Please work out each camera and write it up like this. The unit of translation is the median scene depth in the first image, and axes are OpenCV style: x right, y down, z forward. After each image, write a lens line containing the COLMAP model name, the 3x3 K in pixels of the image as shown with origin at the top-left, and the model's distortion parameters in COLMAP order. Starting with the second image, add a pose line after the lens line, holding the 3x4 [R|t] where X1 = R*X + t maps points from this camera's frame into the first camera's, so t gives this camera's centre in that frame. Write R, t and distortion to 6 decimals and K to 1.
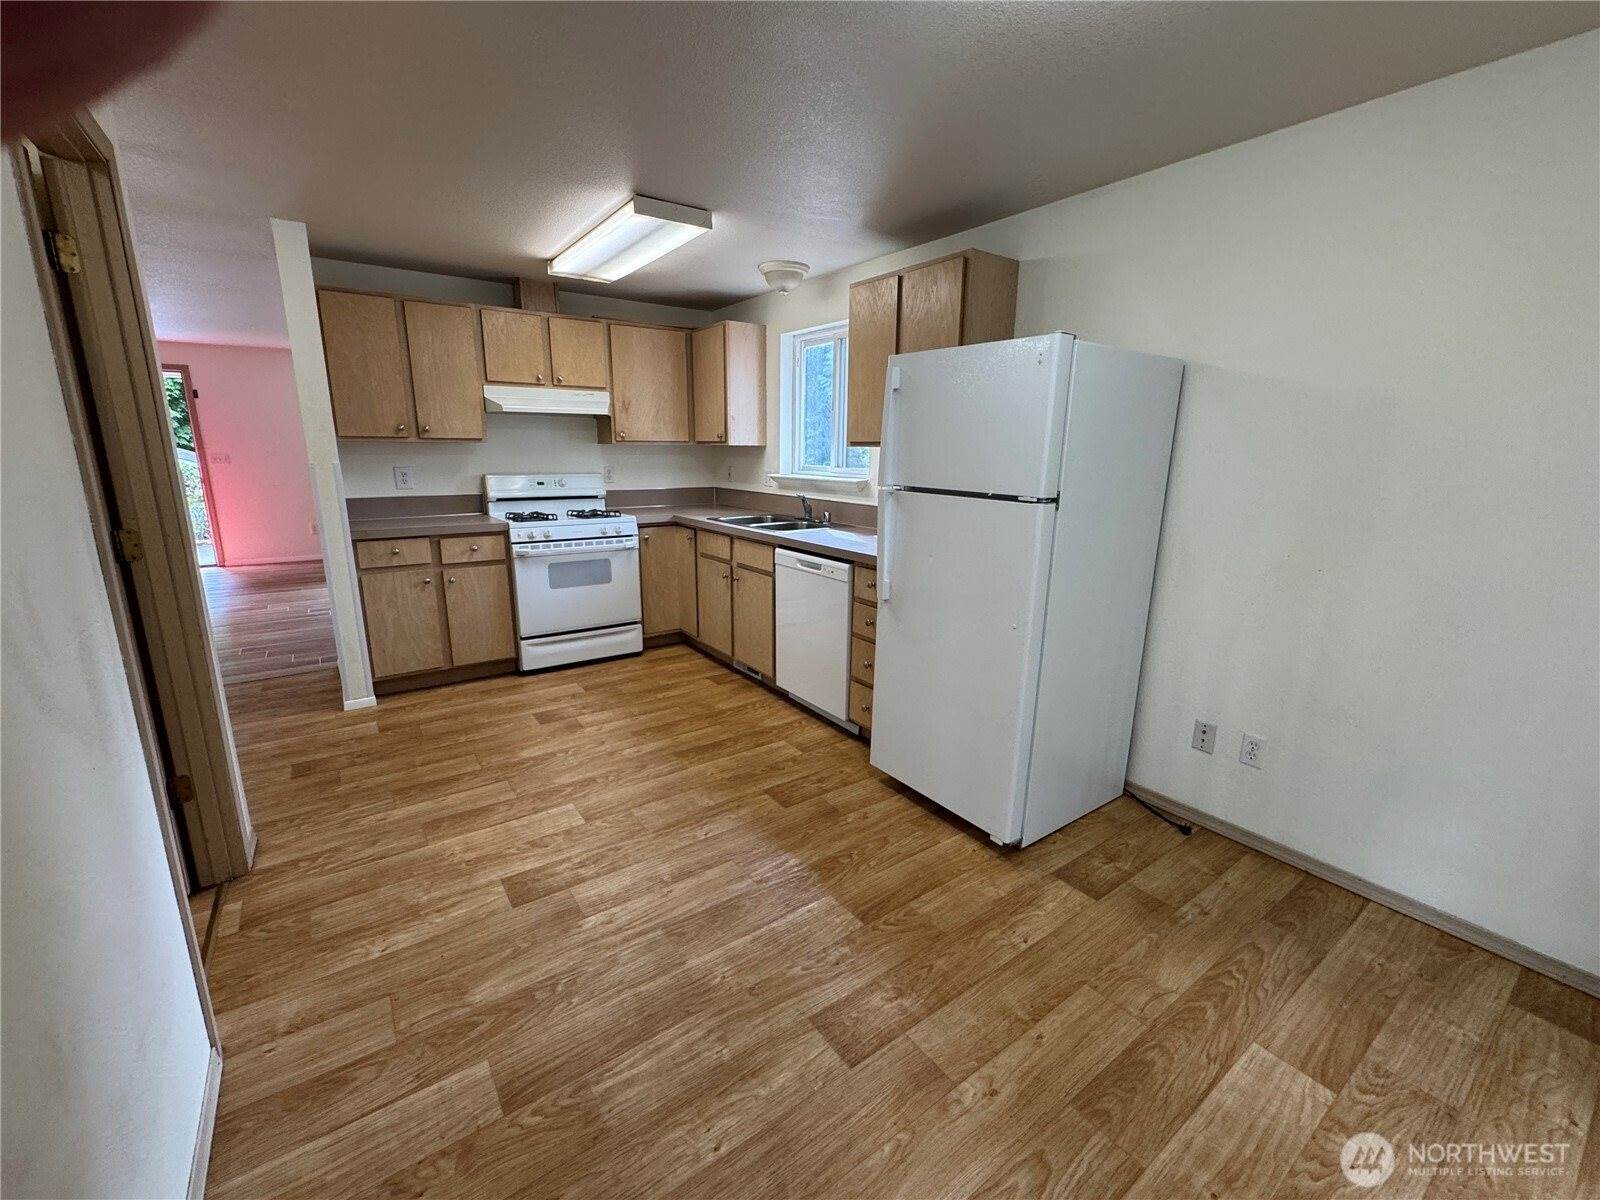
lens RADIAL K [[662.6, 0, 801.1], [0, 662.6, 600.0], [0, 0, 1]] dist [0.000735, 0.000122]
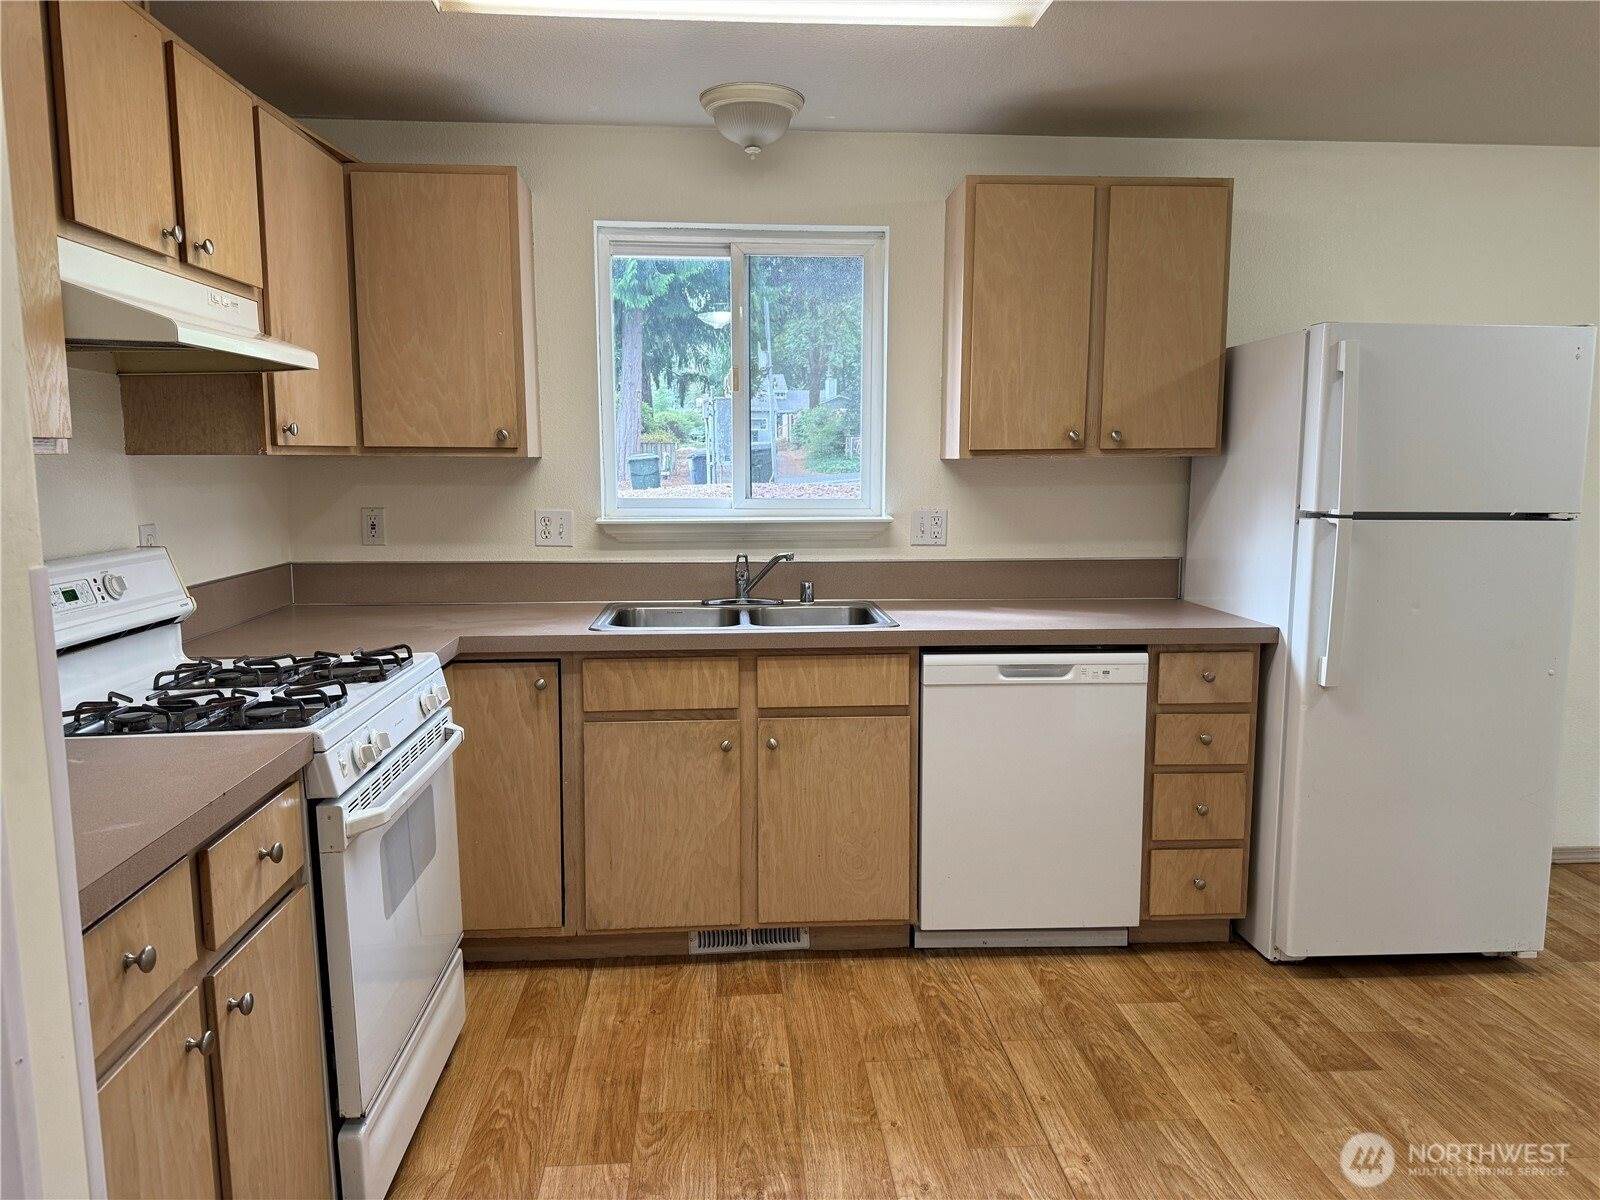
lens RADIAL K [[1114.5, 0, 800.0], [0, 1114.5, 600.0], [0, 0, 1]] dist [0.126849, -0.208902]
pose [[0.521247, -0.116190, 0.845459, -0.952235], [0.196770, 0.980358, 0.013416, -0.177665], [-0.830411, 0.159368, 0.533872, 0.727105]]
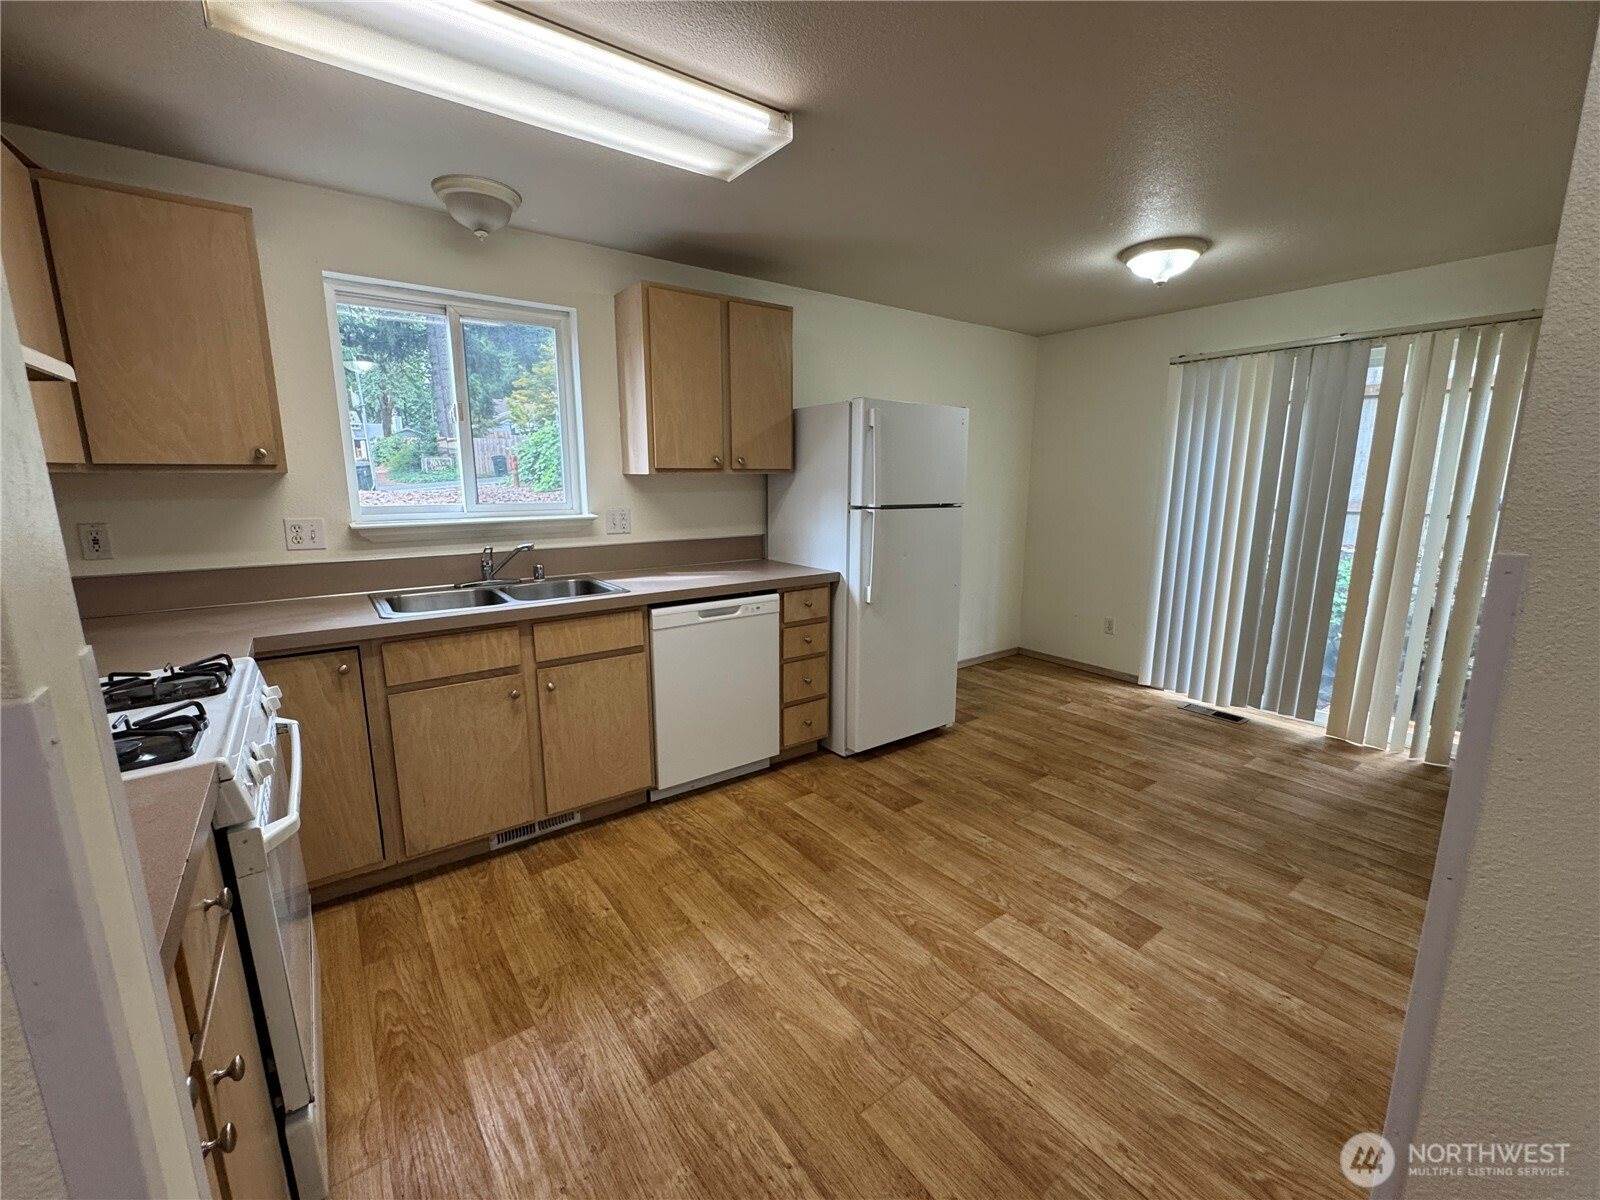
lens RADIAL K [[662.6, 0, 801.1], [0, 662.6, 600.0], [0, 0, 1]] dist [0.000735, 0.000122]
pose [[-0.018163, -0.196635, 0.980309, -0.908175], [0.223420, 0.954880, 0.195674, -0.233040], [-0.974553, 0.222574, 0.026588, 0.962132]]
